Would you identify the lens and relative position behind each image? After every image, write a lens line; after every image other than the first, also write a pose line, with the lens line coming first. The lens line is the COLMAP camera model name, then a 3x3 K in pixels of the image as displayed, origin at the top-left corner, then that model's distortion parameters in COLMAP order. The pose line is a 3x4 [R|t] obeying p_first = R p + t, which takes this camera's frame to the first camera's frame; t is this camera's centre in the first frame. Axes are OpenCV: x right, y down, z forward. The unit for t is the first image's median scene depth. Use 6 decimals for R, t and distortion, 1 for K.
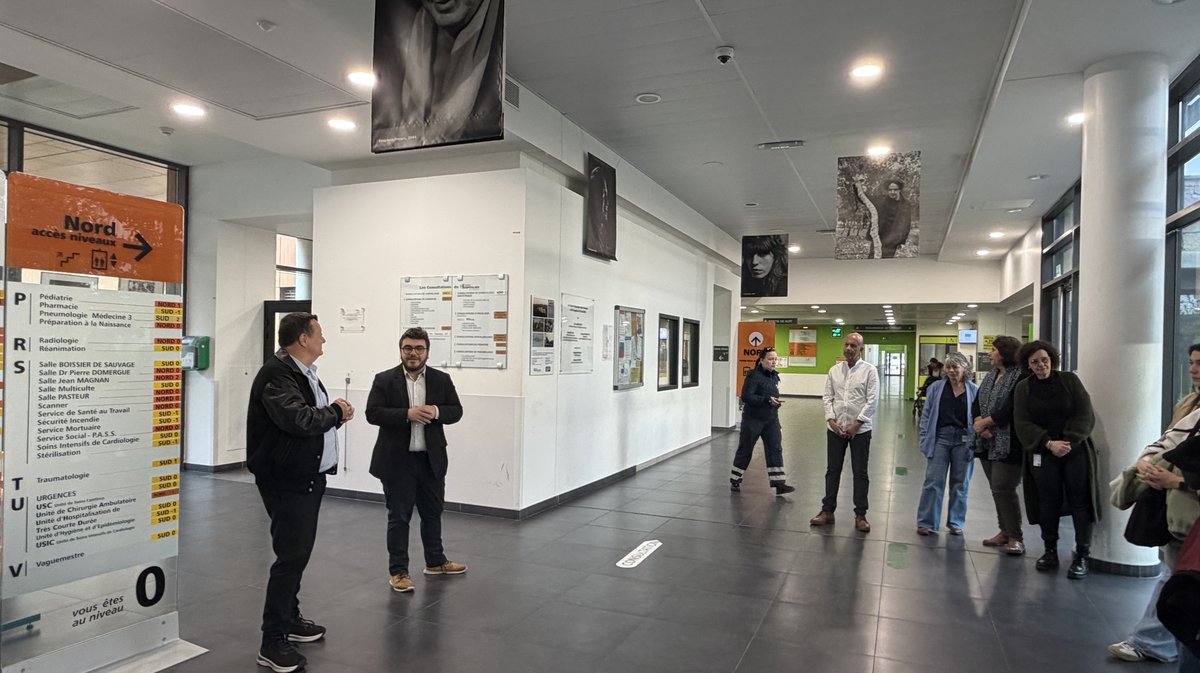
lens RADIAL K [[846.5, 0, 600.0], [0, 846.5, 336.5], [0, 0, 1]] dist [-0.037523, 0.074644]
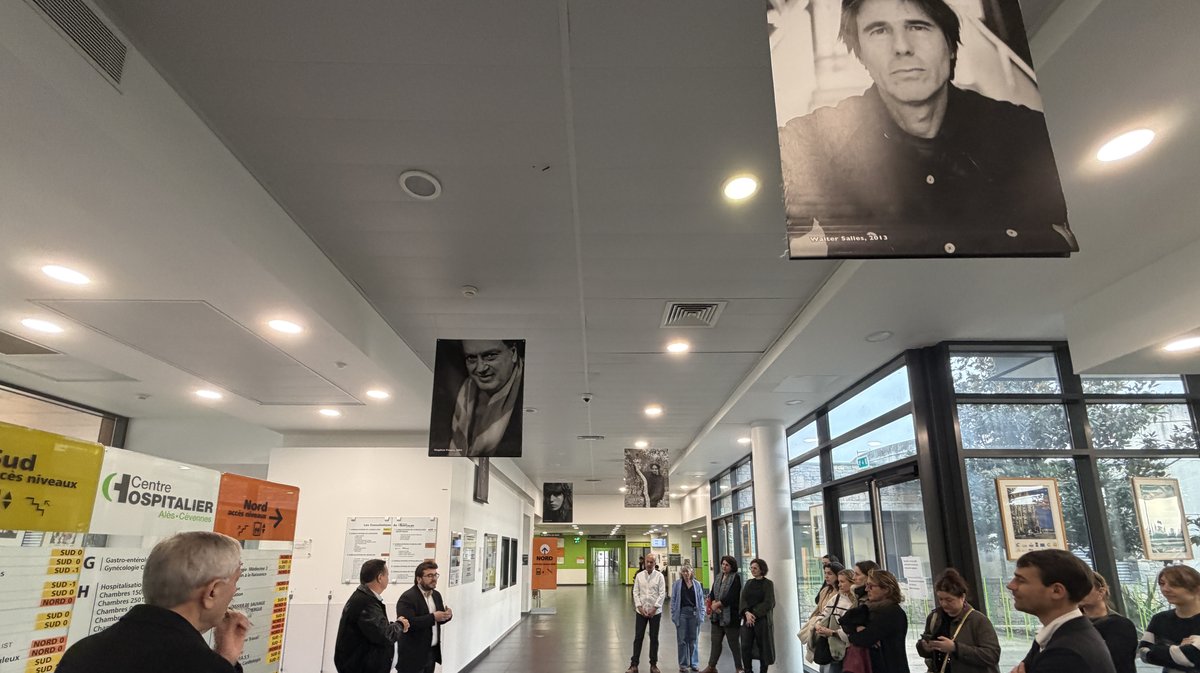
lens RADIAL K [[647.4, 0, 600.0], [0, 647.4, 336.5], [0, 0, 1]] dist [0.005676, 0.000096]
pose [[0.894950, 0.113727, 0.431429, -0.378925], [0.008503, 0.962445, -0.271344, -0.066021], [-0.446086, 0.246508, 0.860373, -0.219566]]
